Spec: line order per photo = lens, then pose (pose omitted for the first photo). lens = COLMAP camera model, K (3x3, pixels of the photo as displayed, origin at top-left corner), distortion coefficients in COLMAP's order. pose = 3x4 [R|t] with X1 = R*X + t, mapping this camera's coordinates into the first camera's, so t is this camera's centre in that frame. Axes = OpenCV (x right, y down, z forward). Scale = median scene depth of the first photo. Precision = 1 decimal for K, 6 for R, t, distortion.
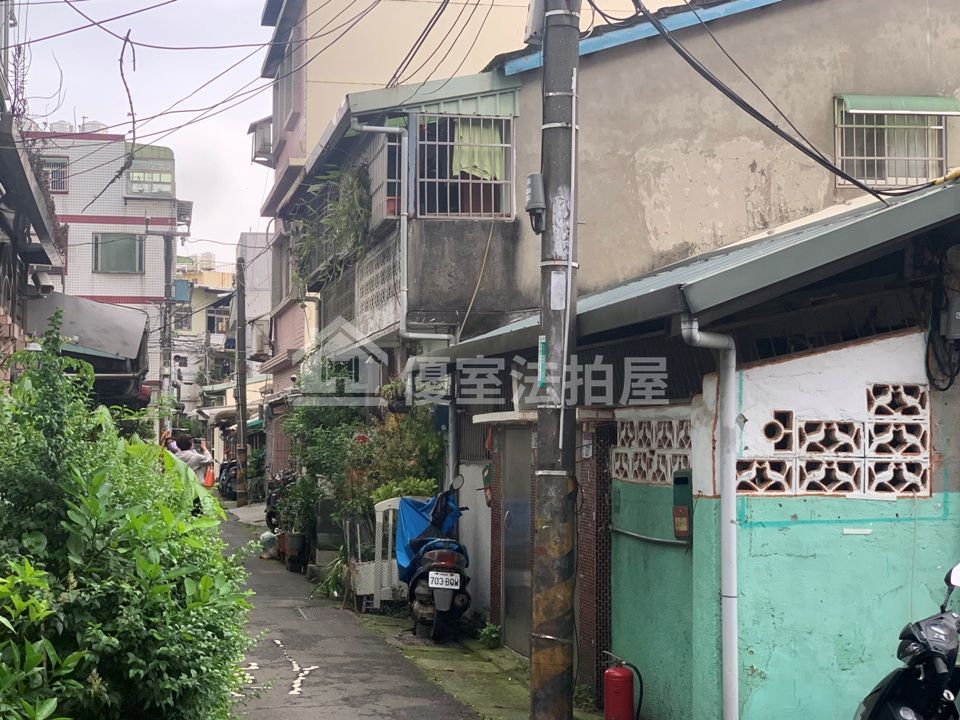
lens RADIAL K [[1565.7, 0, 452.3], [0, 1565.7, 355.0], [0, 0, 1]] dist [0.041392, 0.000000]
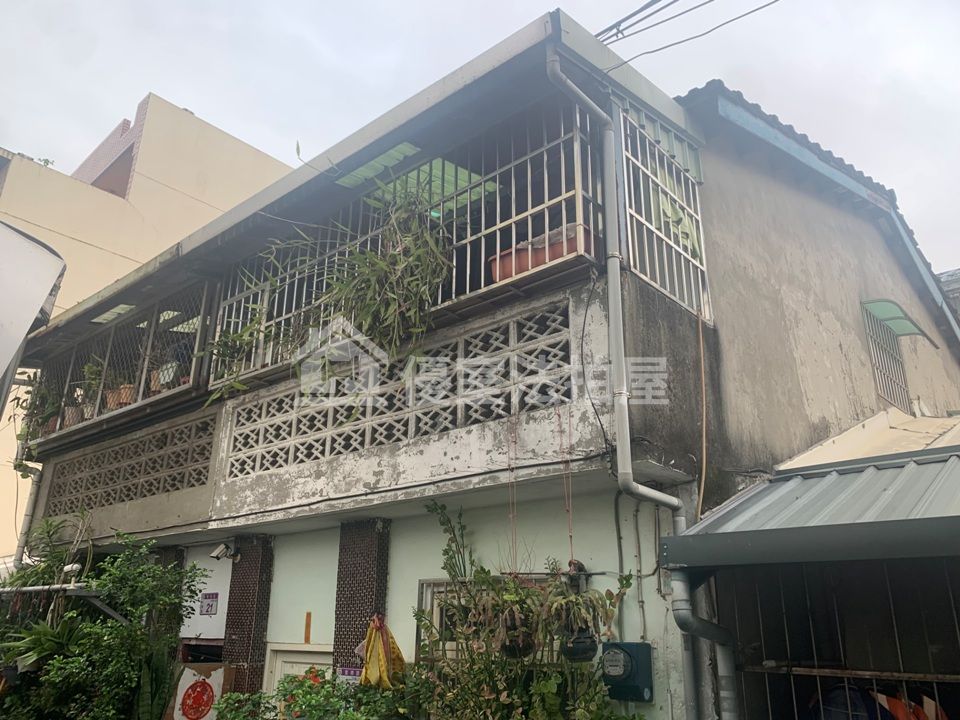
lens RADIAL K [[737.7, 0, 498.5], [0, 737.7, 370.5], [0, 0, 1]] dist [0.029537, -0.040309]
pose [[0.774670, 0.221185, 0.592422, -0.198257], [-0.043932, 0.953395, -0.298509, 0.021743], [-0.630837, 0.205220, 0.748284, 0.845365]]
